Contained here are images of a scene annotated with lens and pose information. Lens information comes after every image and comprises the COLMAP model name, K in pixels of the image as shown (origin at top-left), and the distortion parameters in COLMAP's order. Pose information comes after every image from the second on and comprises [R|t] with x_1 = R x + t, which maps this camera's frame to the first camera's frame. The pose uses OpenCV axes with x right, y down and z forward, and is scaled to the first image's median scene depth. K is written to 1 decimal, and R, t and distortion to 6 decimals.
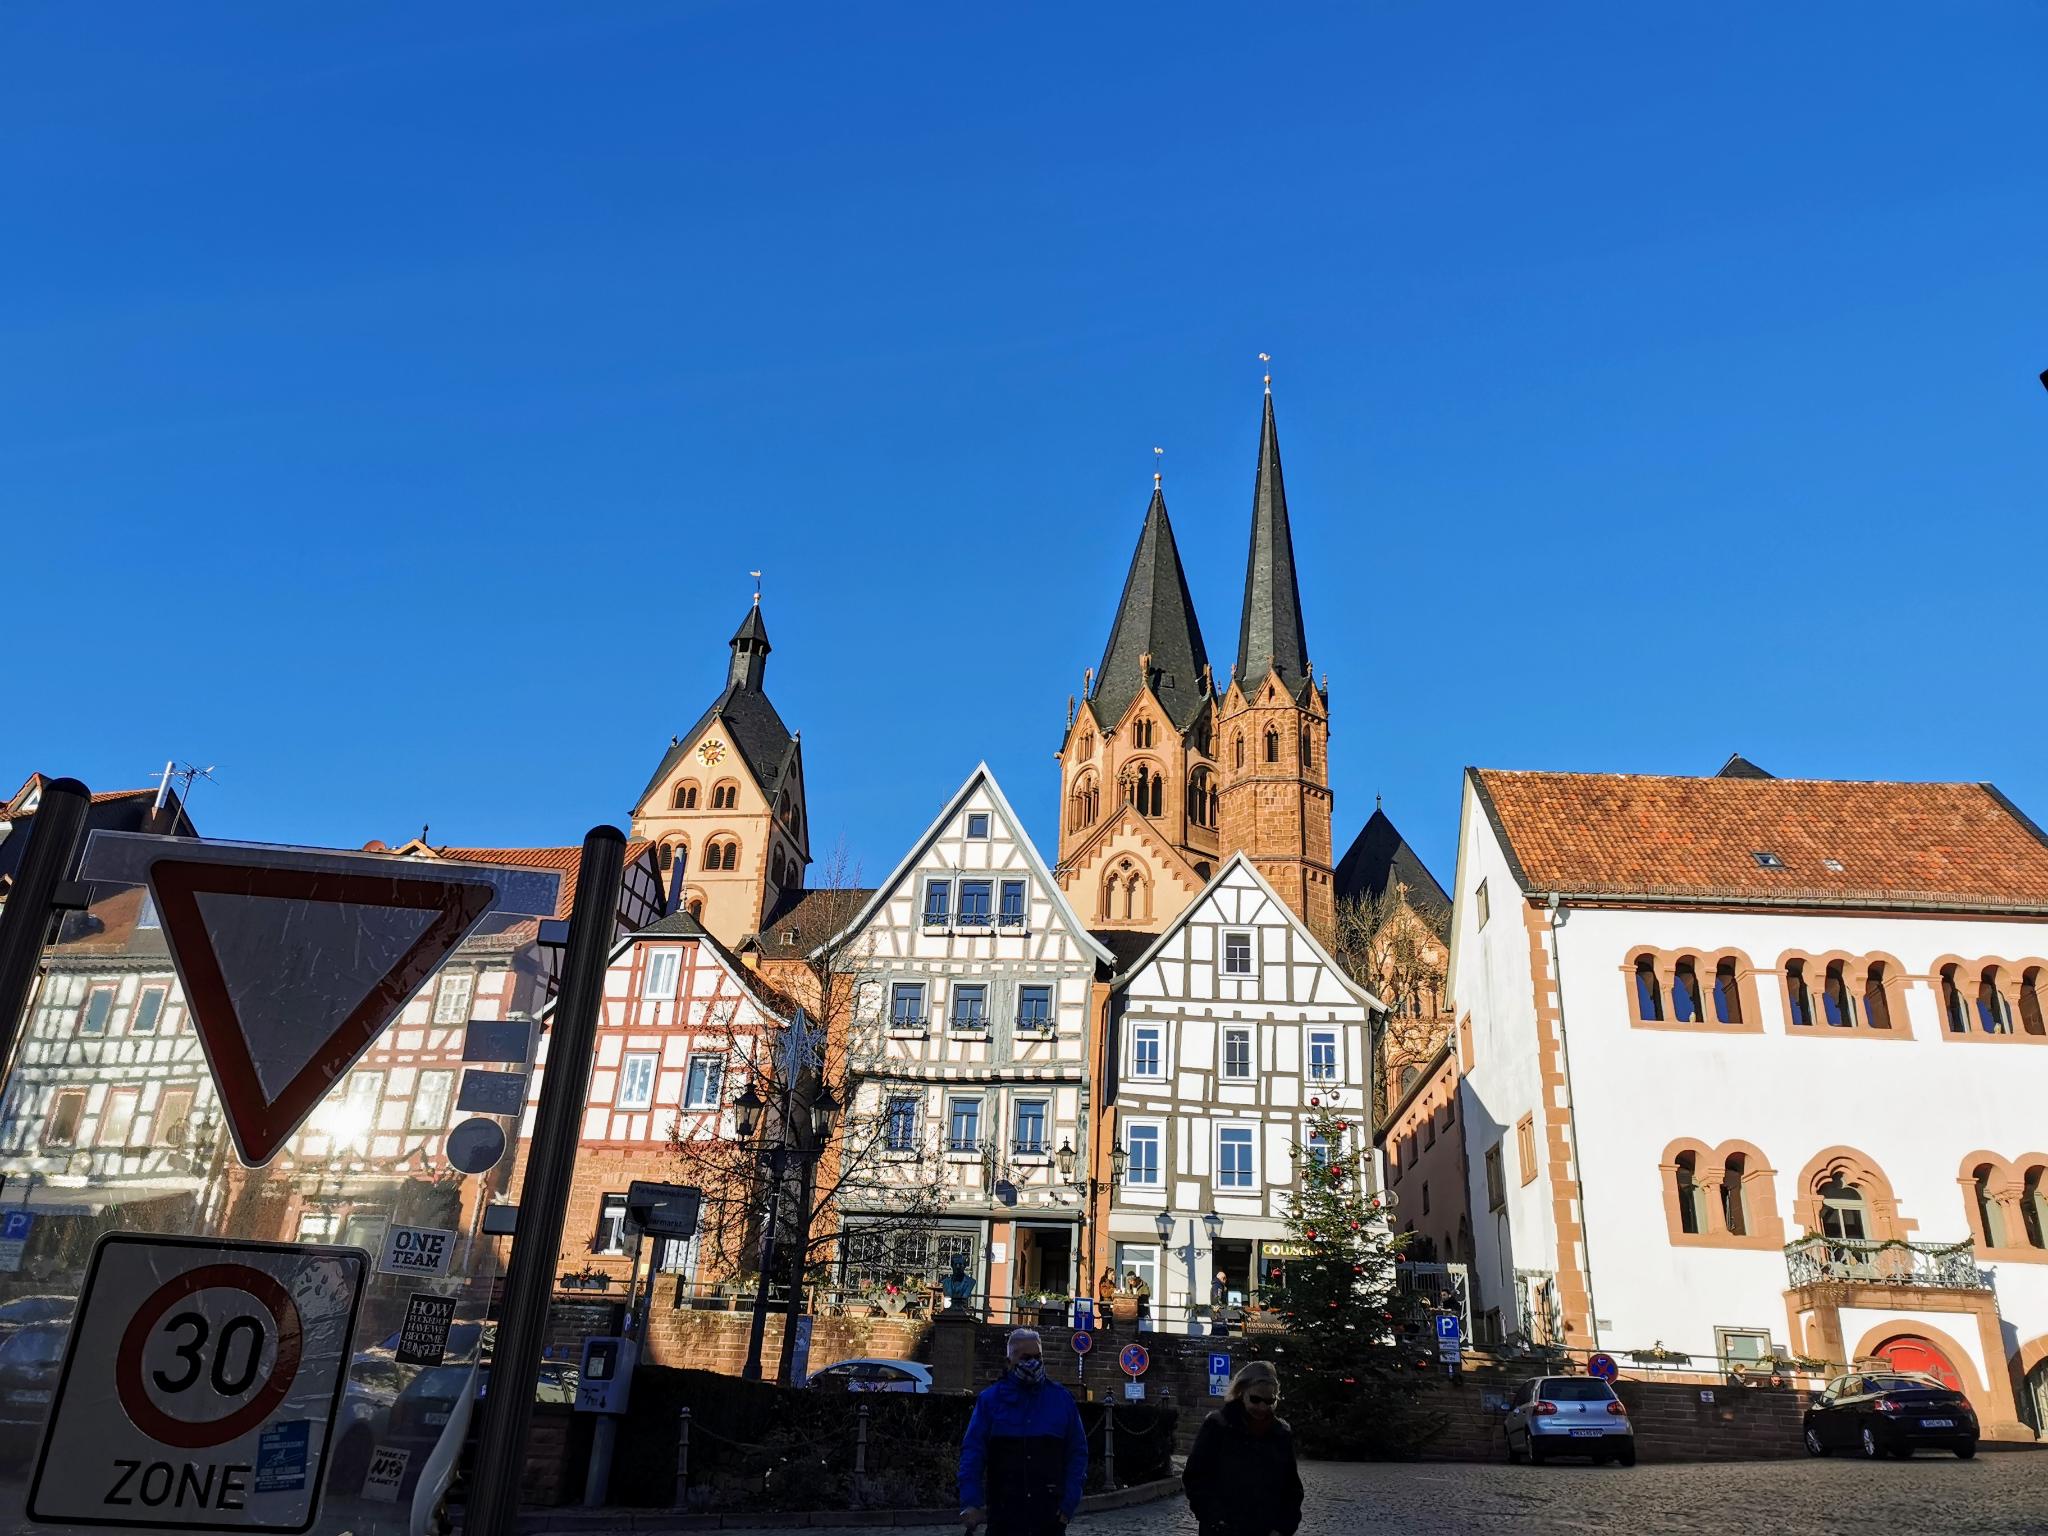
lens RADIAL K [[1560.3, 0, 1023.0], [0, 1560.3, 750.8], [0, 0, 1]] dist [0.024285, -0.016705]
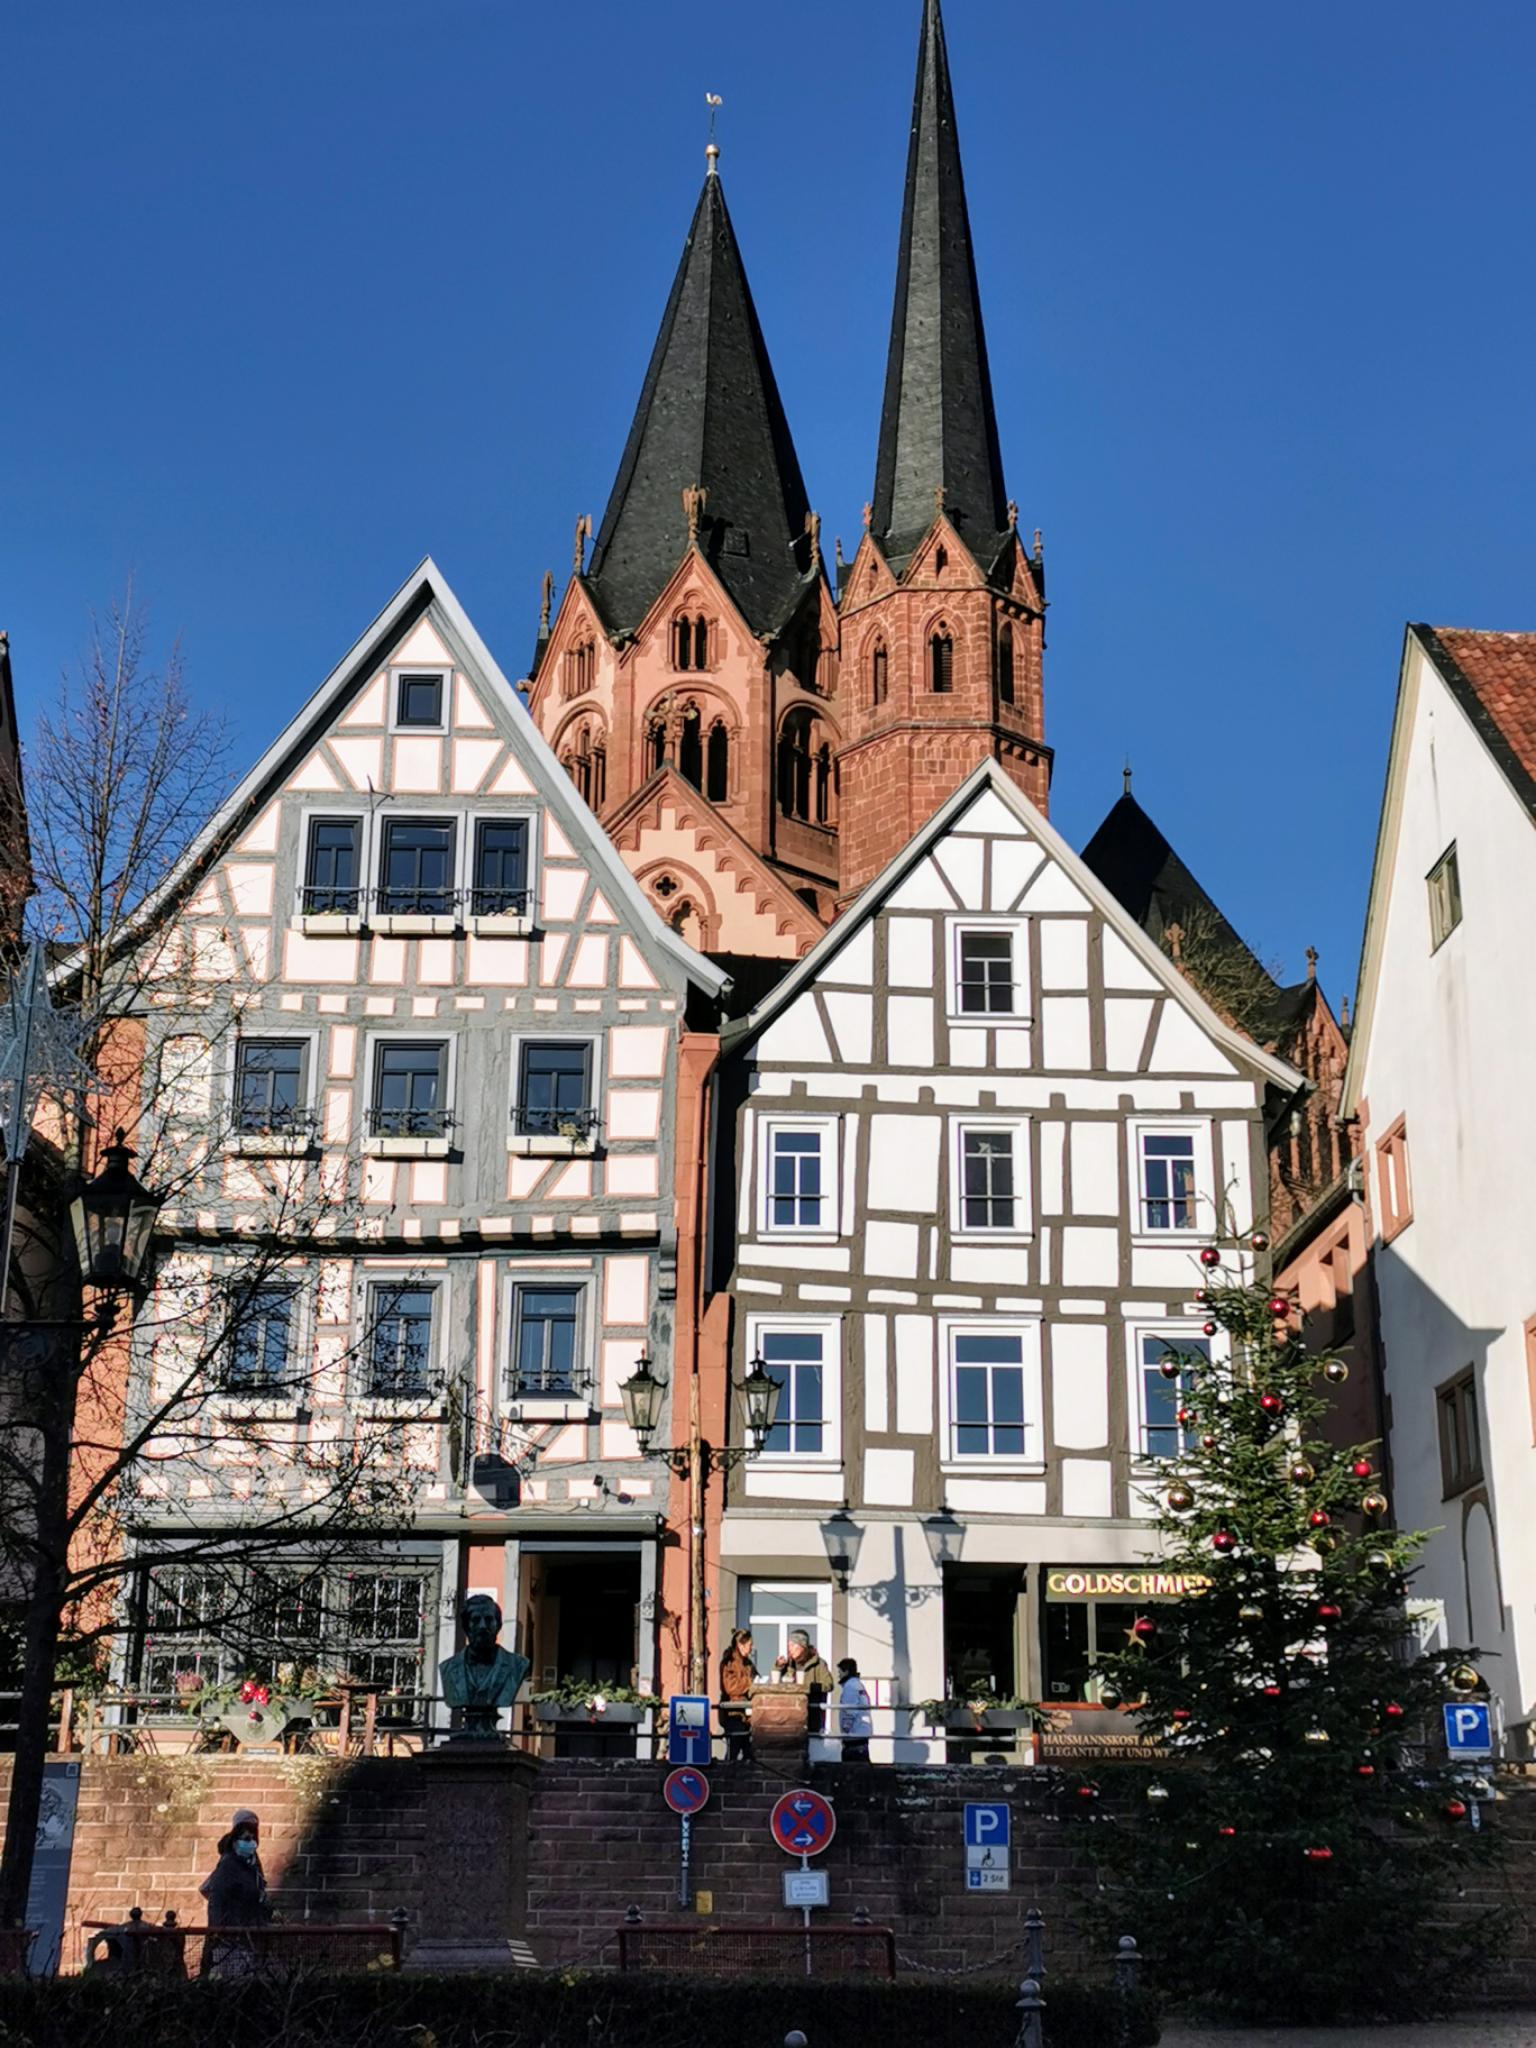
lens RADIAL K [[2726.6, 0, 778.6], [0, 2726.6, 1074.6], [0, 0, 1]] dist [0.024739, 0.000000]
pose [[0.991418, -0.004885, 0.130638, -0.031288], [-0.009920, 0.993609, 0.112441, 0.069069], [-0.130352, -0.112772, 0.985033, 0.200614]]
